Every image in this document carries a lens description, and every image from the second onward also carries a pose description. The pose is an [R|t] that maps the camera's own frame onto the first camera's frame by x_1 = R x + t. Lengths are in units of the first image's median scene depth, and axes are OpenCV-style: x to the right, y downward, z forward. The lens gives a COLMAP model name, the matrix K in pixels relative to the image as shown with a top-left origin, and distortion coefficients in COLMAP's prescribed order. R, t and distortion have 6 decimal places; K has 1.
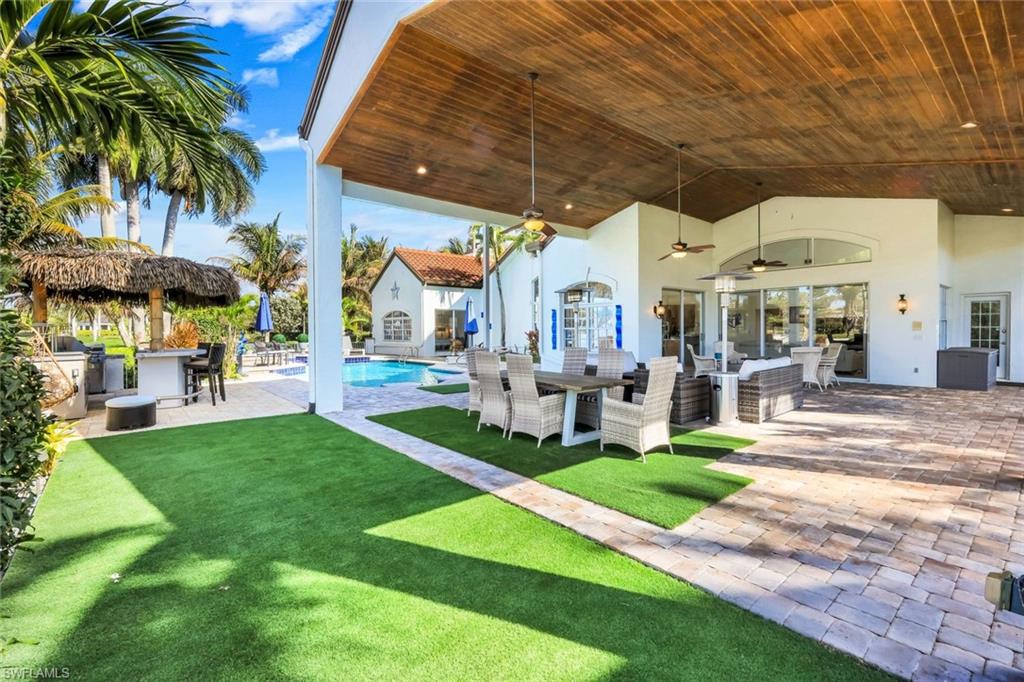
lens RADIAL K [[446.8, 0, 506.9], [0, 446.8, 333.5], [0, 0, 1]] dist [-0.001815, -0.000303]
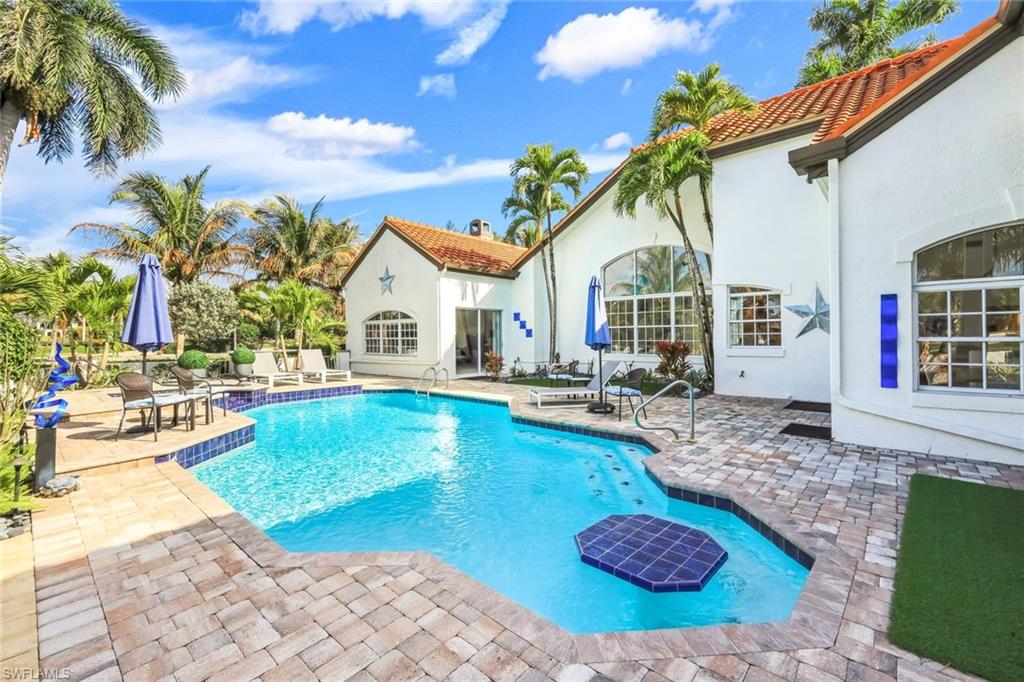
lens RADIAL K [[430.4, 0, 509.8], [0, 430.4, 335.5], [0, 0, 1]] dist [0.000424, 0.000080]
pose [[0.989352, -0.002751, 0.145515, -0.166256], [0.004145, 0.999948, -0.009281, -0.006089], [-0.145482, 0.009785, 0.989313, 0.340424]]
